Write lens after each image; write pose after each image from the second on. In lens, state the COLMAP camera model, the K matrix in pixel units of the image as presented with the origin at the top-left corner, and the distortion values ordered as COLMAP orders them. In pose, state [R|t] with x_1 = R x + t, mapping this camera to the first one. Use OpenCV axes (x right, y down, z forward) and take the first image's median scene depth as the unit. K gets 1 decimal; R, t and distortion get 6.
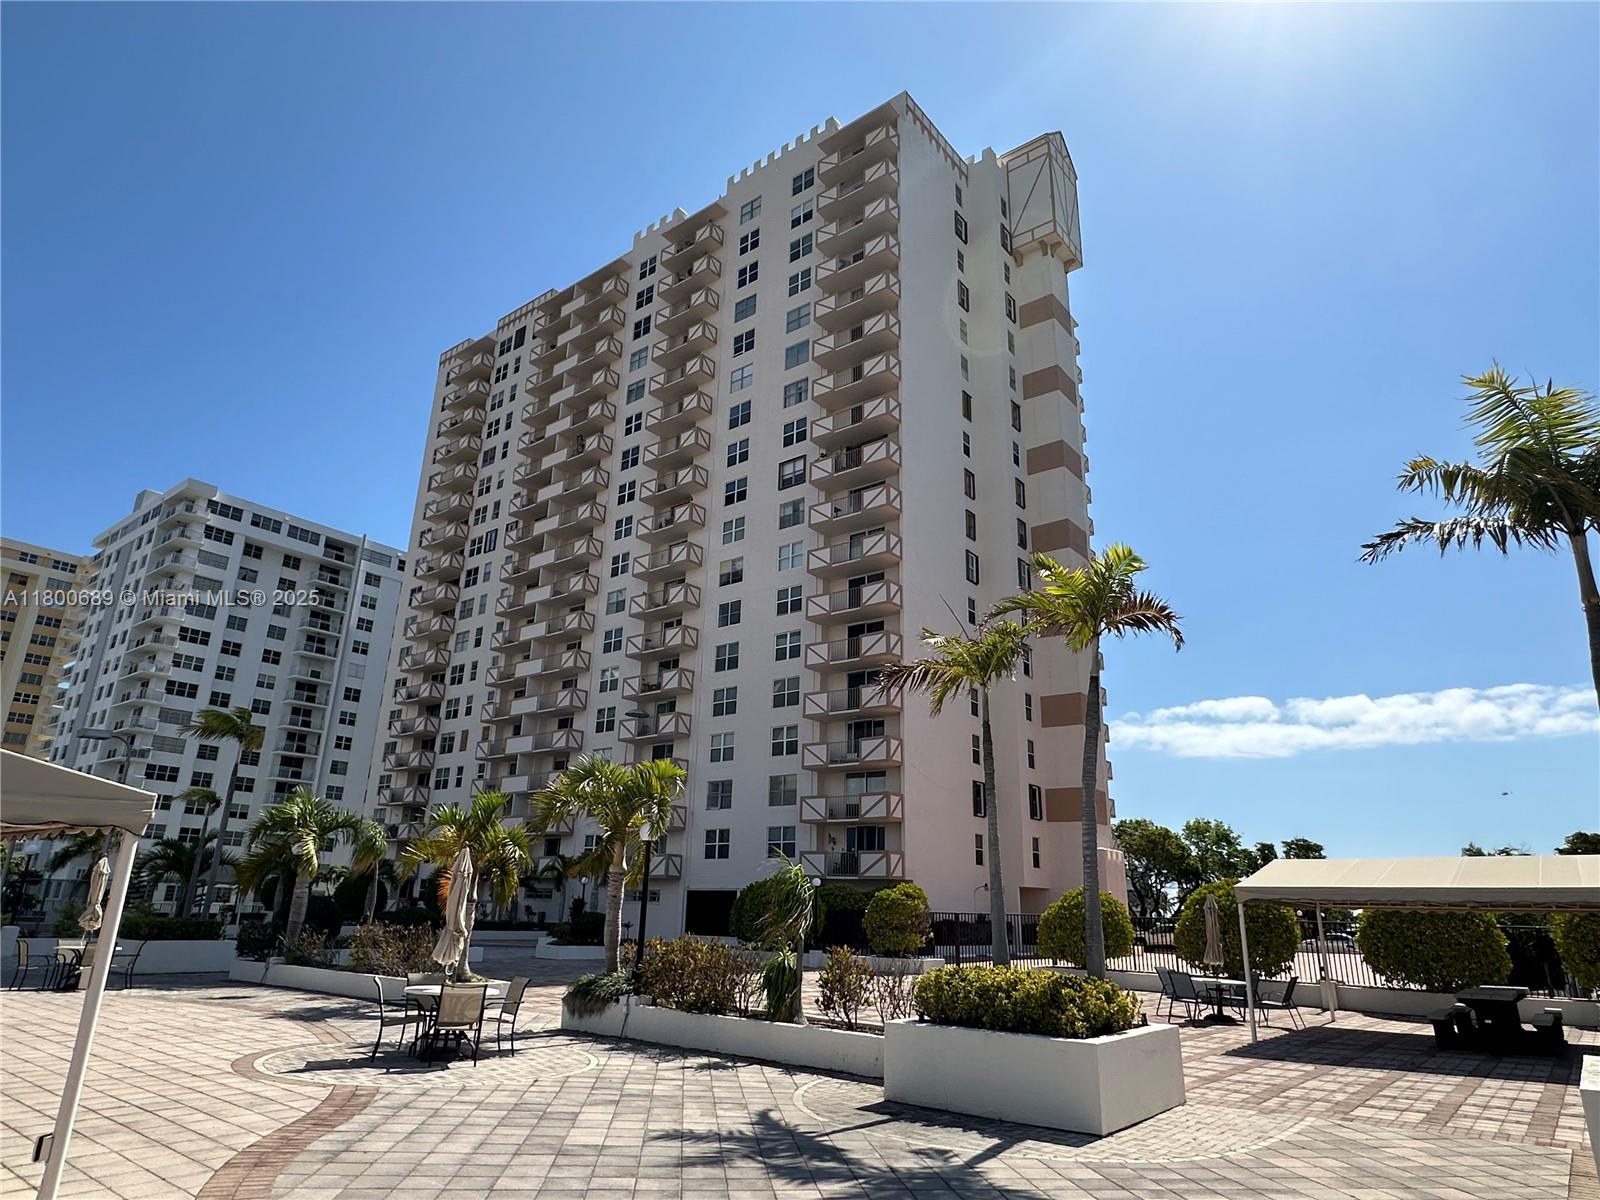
lens RADIAL K [[942.0, 0, 799.3], [0, 942.0, 598.5], [0, 0, 1]] dist [-0.001984, -0.000070]
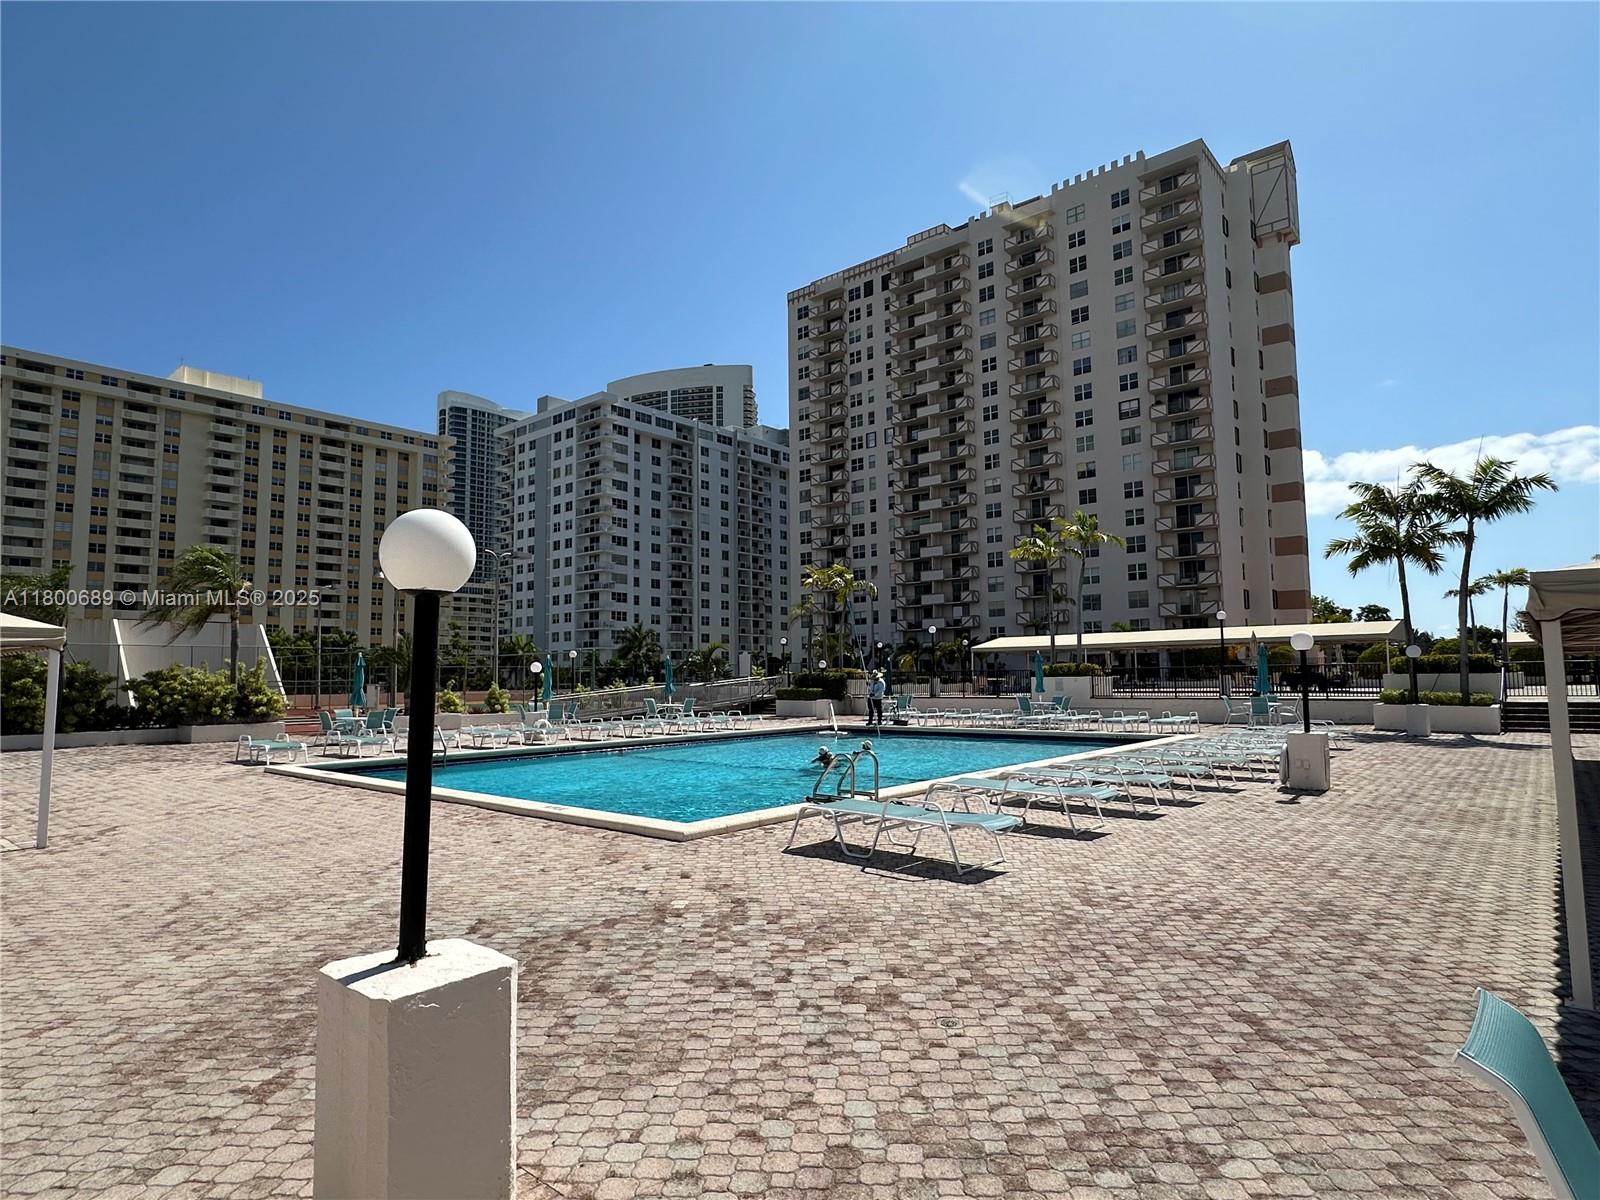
lens RADIAL K [[882.4, 0, 801.7], [0, 882.4, 601.3], [0, 0, 1]] dist [-0.004922, -0.000573]
pose [[0.998605, -0.042373, -0.031503, -0.470692], [0.048546, 0.971458, 0.232191, -0.167131], [0.020765, -0.233397, 0.972160, -0.504741]]
